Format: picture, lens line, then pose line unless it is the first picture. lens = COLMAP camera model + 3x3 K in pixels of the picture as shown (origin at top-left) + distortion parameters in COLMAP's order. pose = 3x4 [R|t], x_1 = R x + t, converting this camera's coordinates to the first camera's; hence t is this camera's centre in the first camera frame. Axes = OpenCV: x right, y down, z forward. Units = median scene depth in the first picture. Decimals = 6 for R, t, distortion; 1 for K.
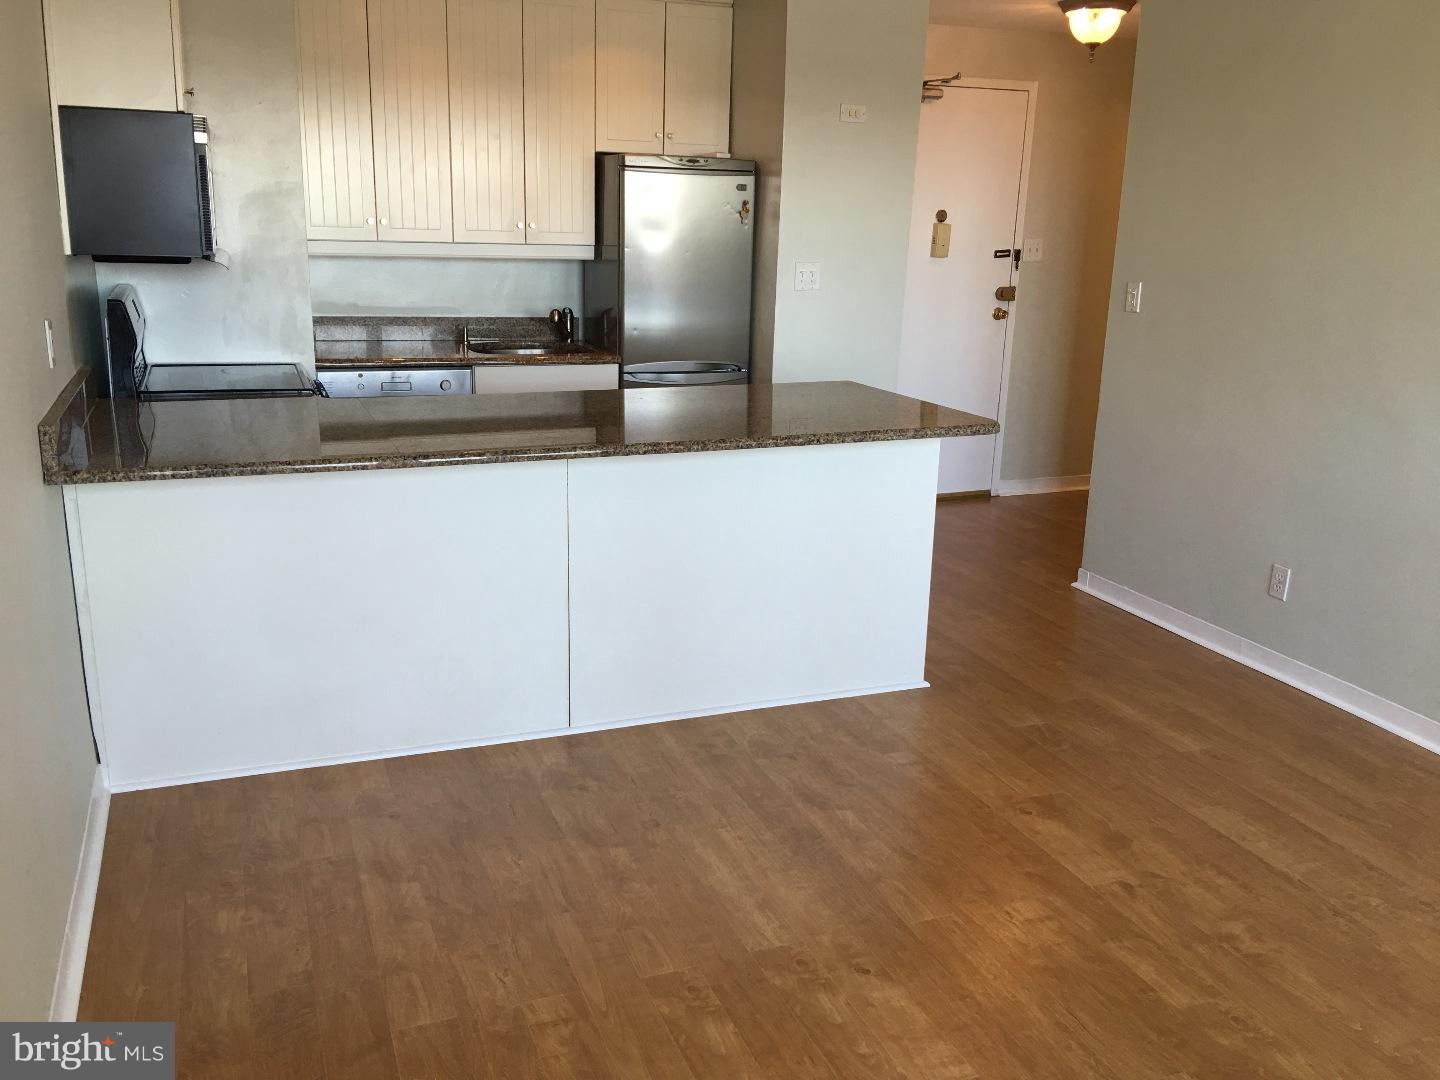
lens RADIAL K [[1216.8, 0, 676.8], [0, 1216.8, 550.4], [0, 0, 1]] dist [0.076692, -0.115164]
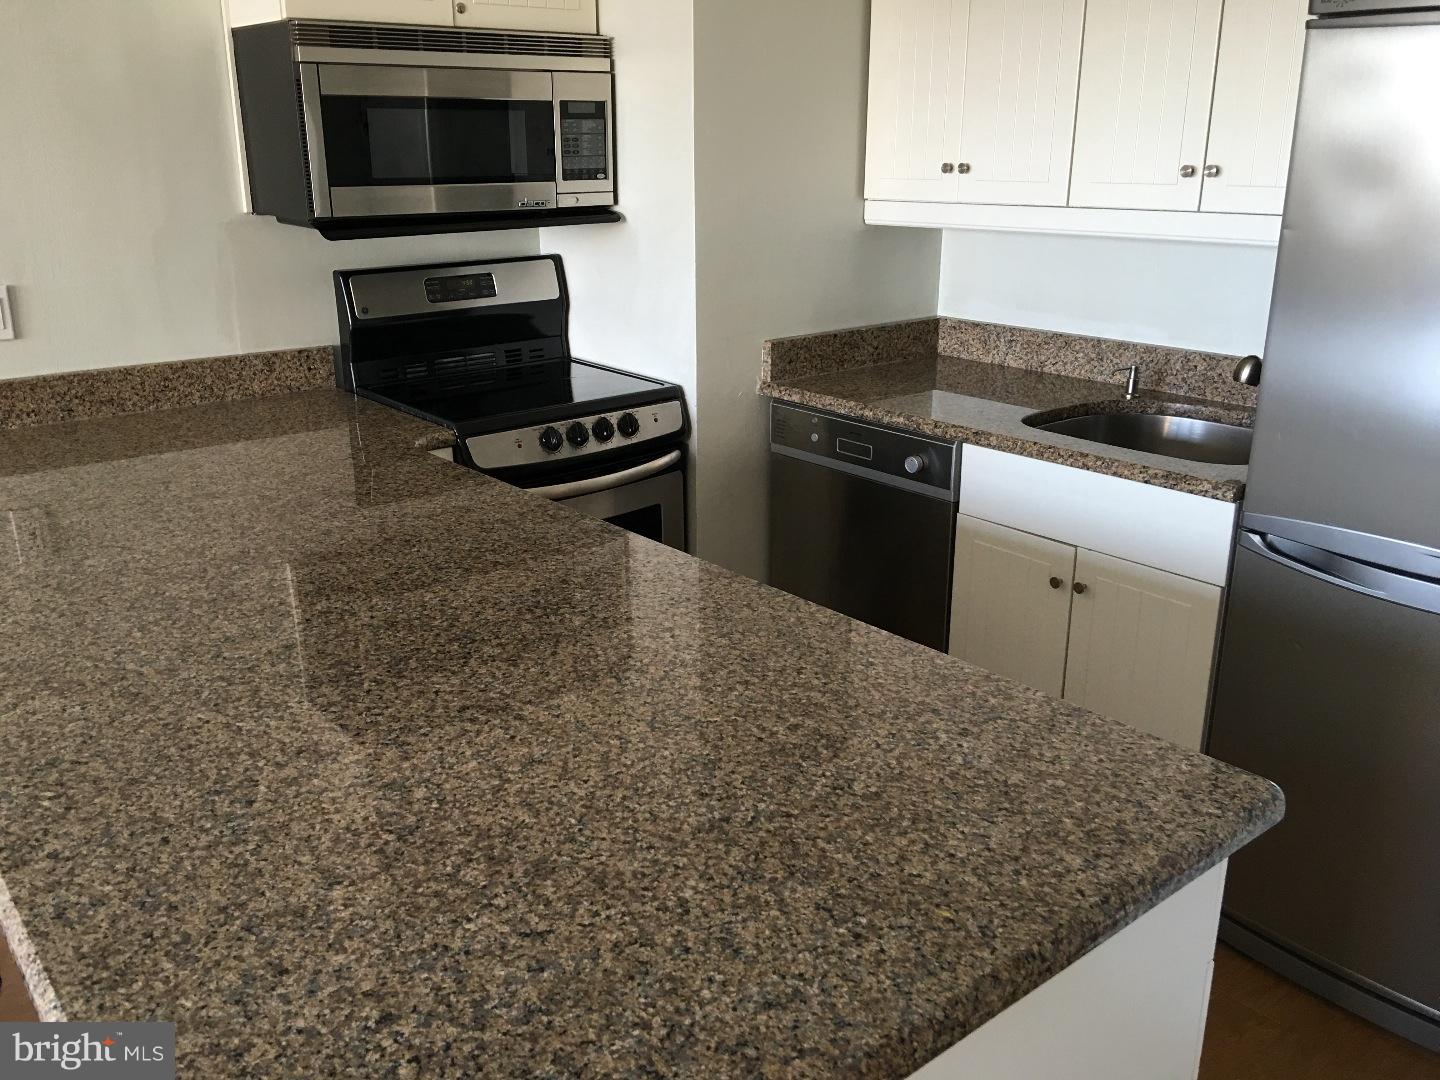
lens RADIAL K [[1216.8, 0, 714.0], [0, 1216.8, 534.3], [0, 0, 1]] dist [0.076692, -0.115164]
pose [[0.294402, 0.267283, -0.917544, 0.428808], [-0.243401, 0.949404, 0.198466, -0.272904], [0.924166, 0.164903, 0.344563, 1.033760]]
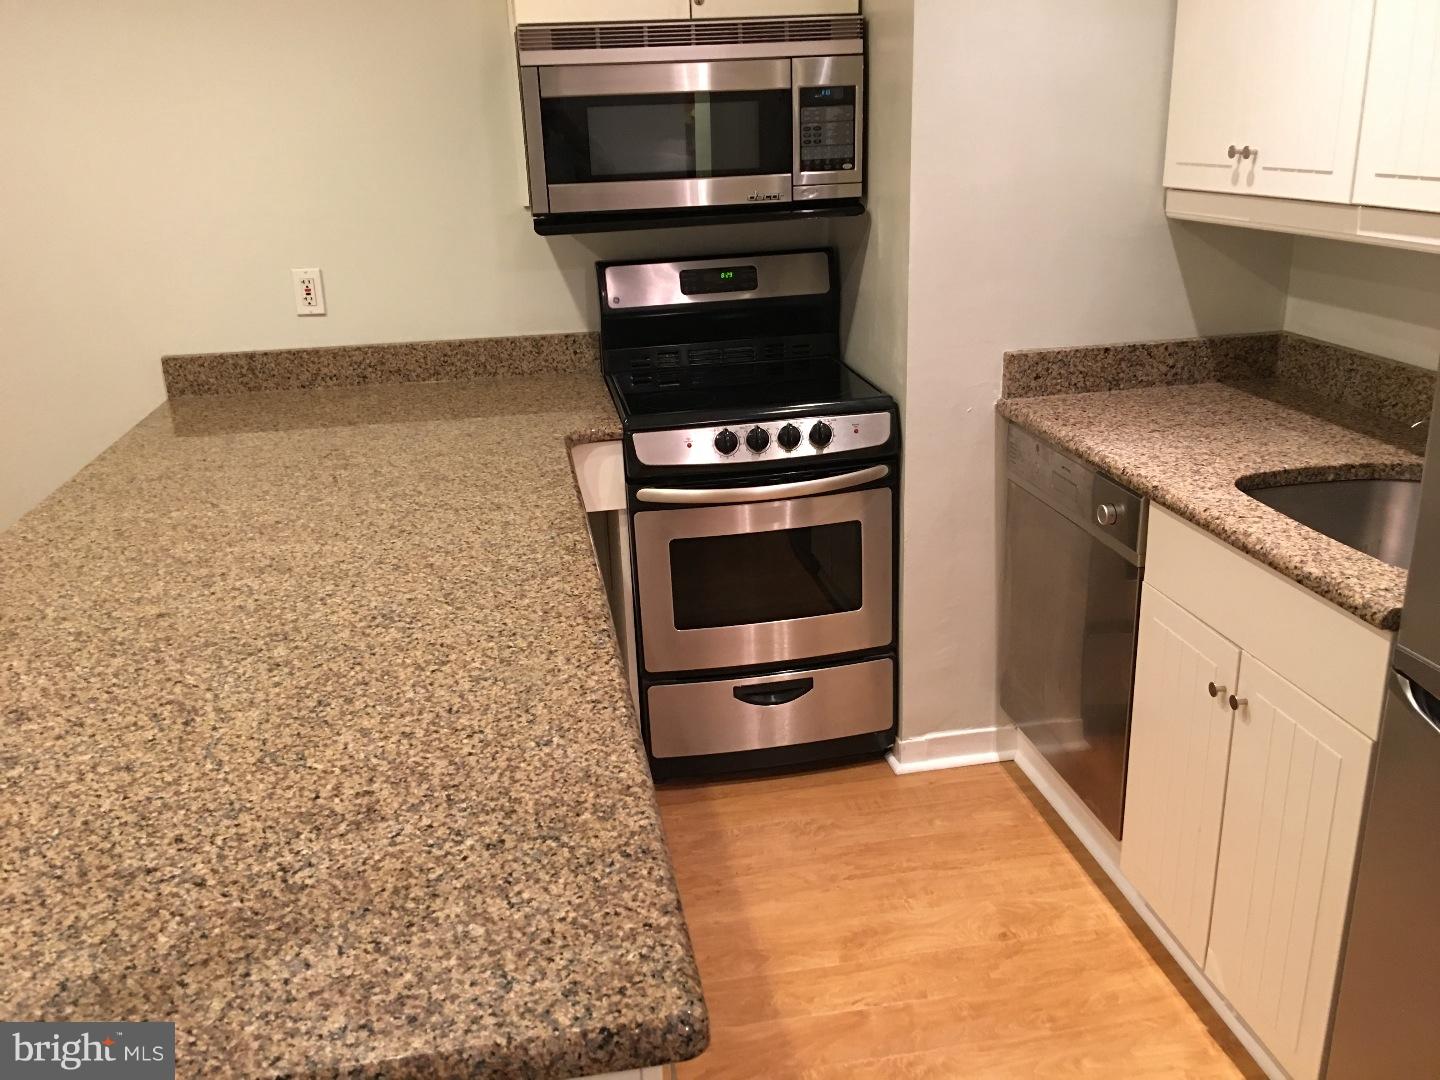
lens RADIAL K [[1216.8, 0, 709.6], [0, 1216.8, 539.4], [0, 0, 1]] dist [0.076692, -0.115164]
pose [[-0.222901, 0.299249, -0.927774, 0.392559], [-0.231890, 0.908124, 0.348623, -0.358951], [0.946859, 0.292850, -0.133028, 1.308610]]
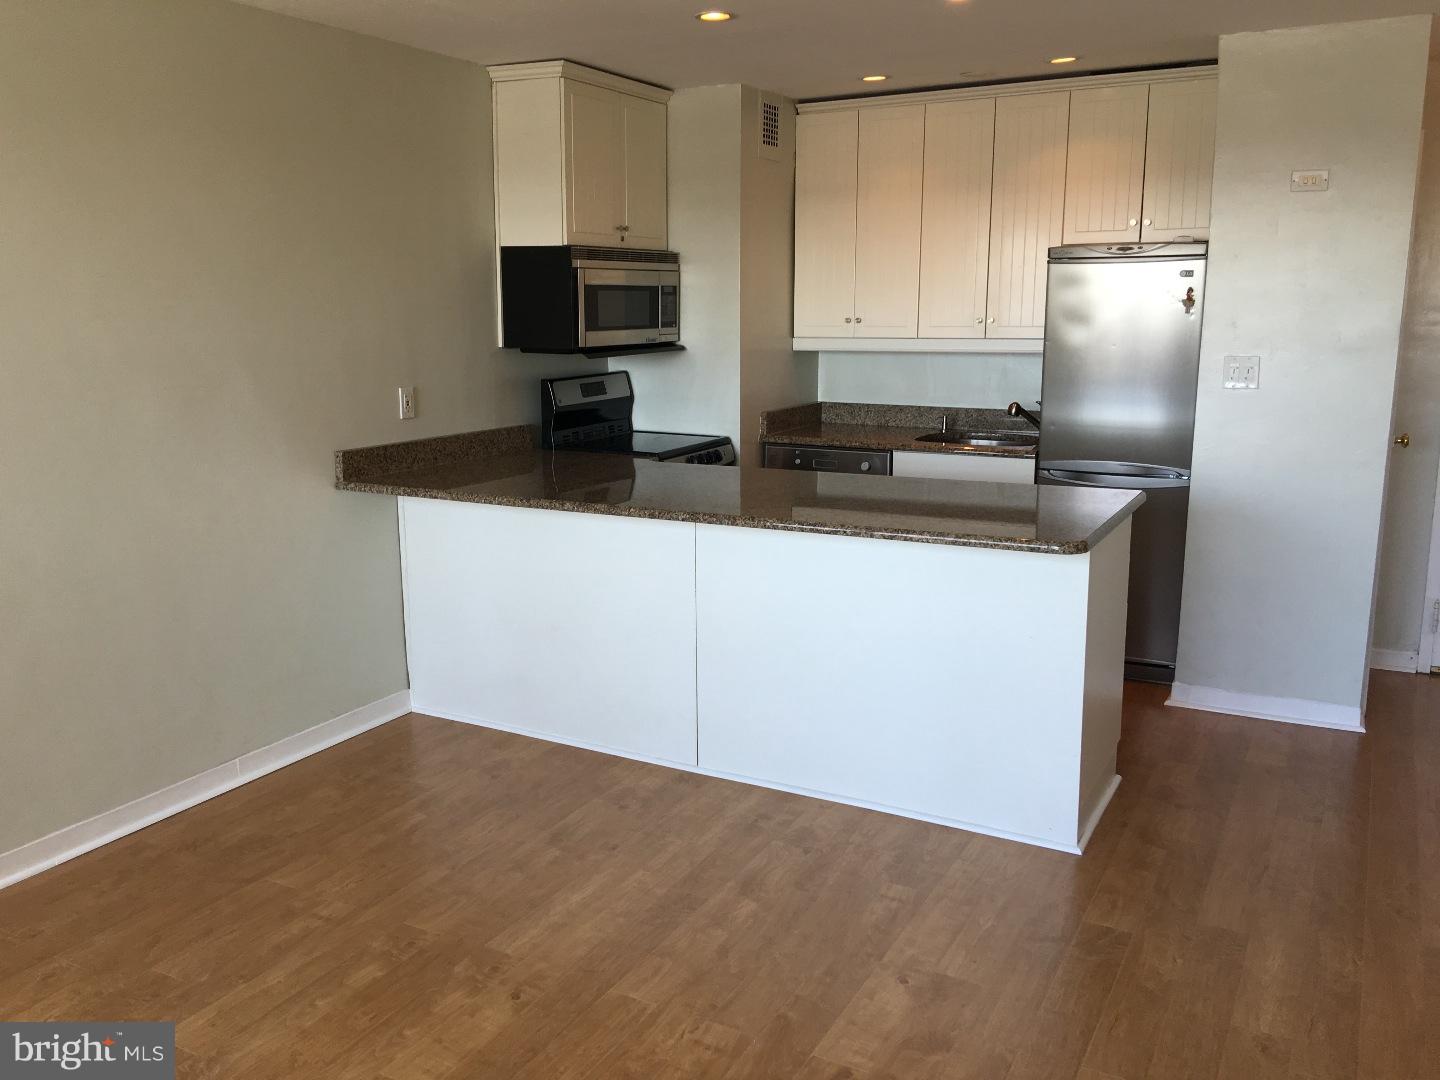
lens RADIAL K [[1216.8, 0, 719.4], [0, 1216.8, 541.3], [0, 0, 1]] dist [0.076692, -0.115164]
pose [[0.638582, 0.122095, -0.759807, 0.798707], [-0.186829, 0.982392, 0.000842, -0.064516], [0.746531, 0.141416, 0.650148, 0.289966]]
